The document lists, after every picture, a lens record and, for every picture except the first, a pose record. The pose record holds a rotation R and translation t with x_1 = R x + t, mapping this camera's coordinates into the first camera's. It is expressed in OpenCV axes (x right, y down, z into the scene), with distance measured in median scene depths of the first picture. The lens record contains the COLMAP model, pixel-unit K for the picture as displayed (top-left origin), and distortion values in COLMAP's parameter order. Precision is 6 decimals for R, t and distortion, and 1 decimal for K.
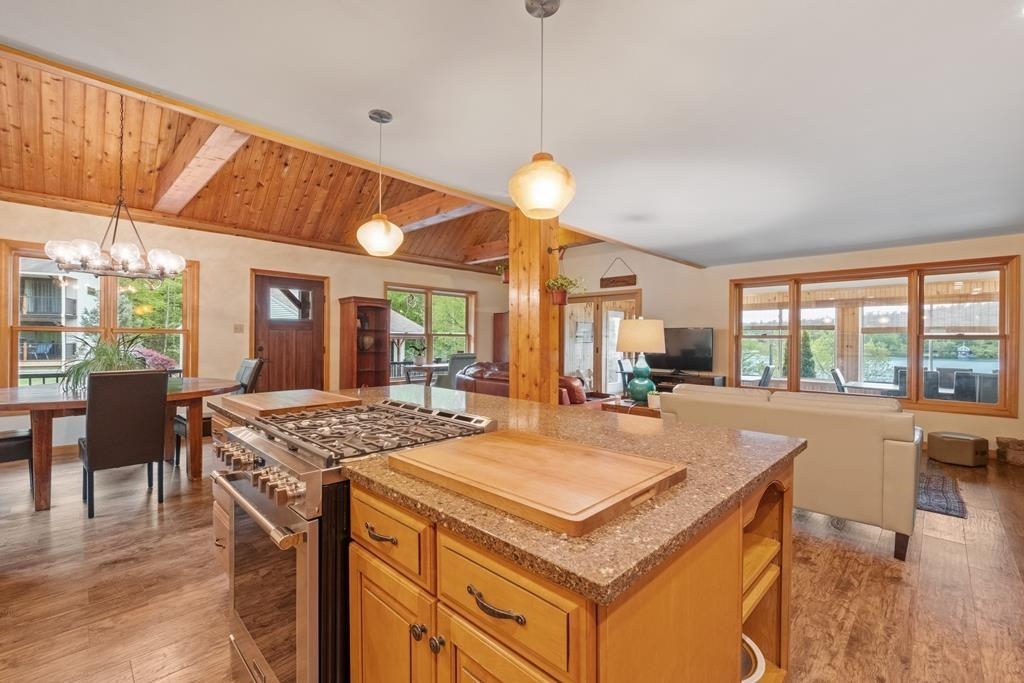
lens RADIAL K [[445.3, 0, 511.6], [0, 445.3, 347.0], [0, 0, 1]] dist [-0.010153, 0.000675]
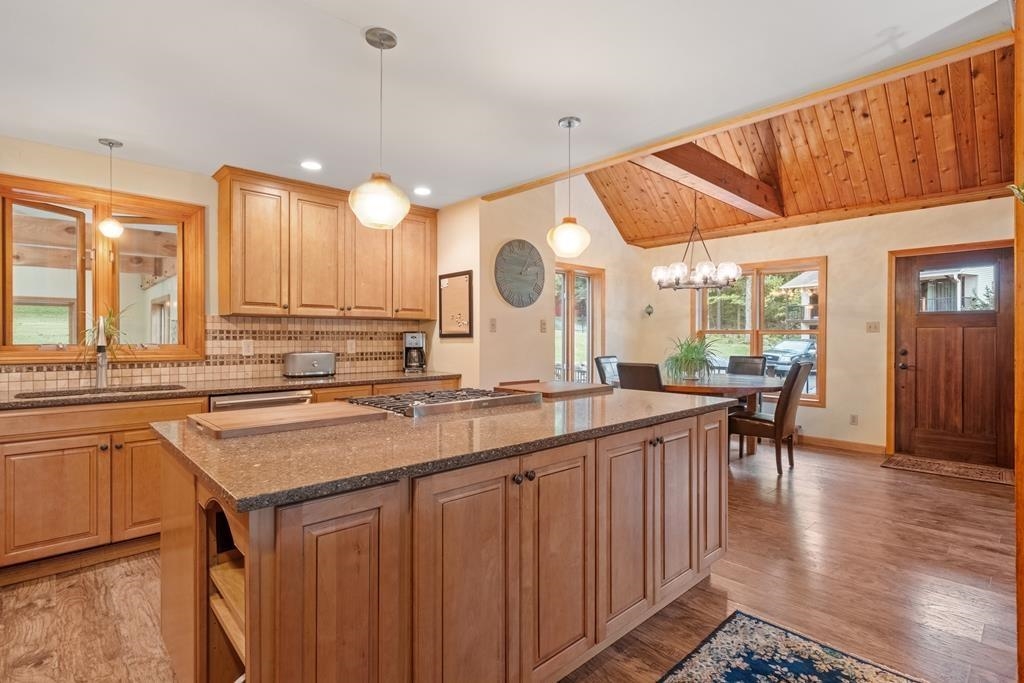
lens RADIAL K [[491.9, 0, 512.0], [0, 491.9, 341.5], [0, 0, 1]] dist [-0.001409, -0.000343]
pose [[-0.044790, 0.000533, -0.998996, 0.324736], [-0.018788, 0.999823, 0.001376, -0.003719], [0.998820, 0.018831, -0.044772, 0.366385]]
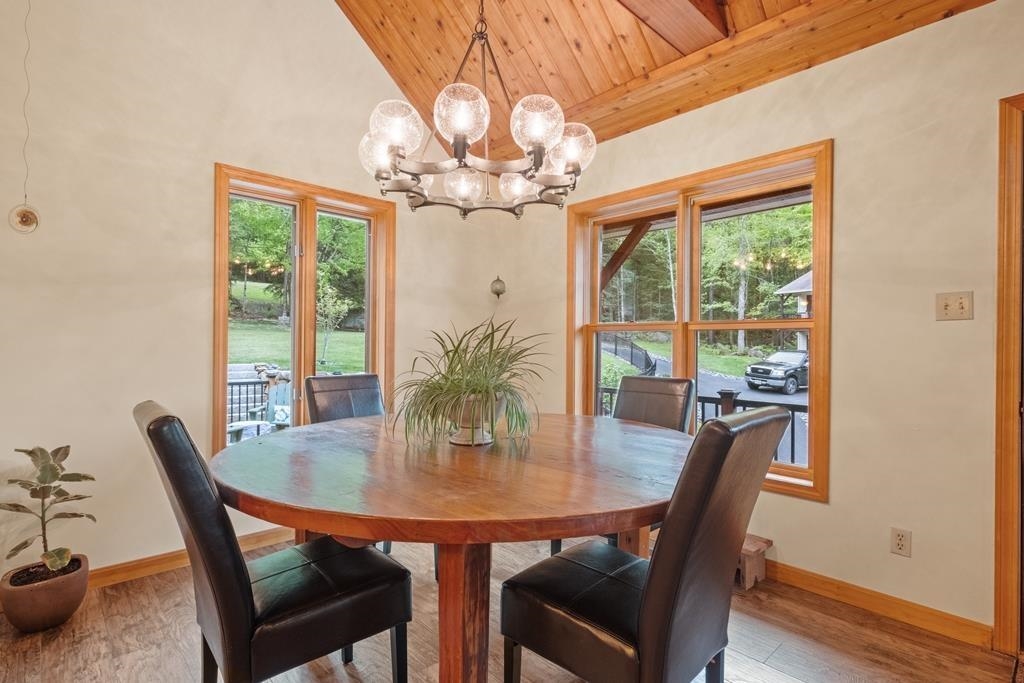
lens RADIAL K [[498.0, 0, 509.6], [0, 498.0, 346.7], [0, 0, 1]] dist [0.001770, 0.000455]
pose [[-0.040212, -0.009273, -0.999148, -0.250207], [-0.026372, 0.999618, -0.008216, -0.002216], [0.998843, 0.026019, -0.040441, 0.693819]]
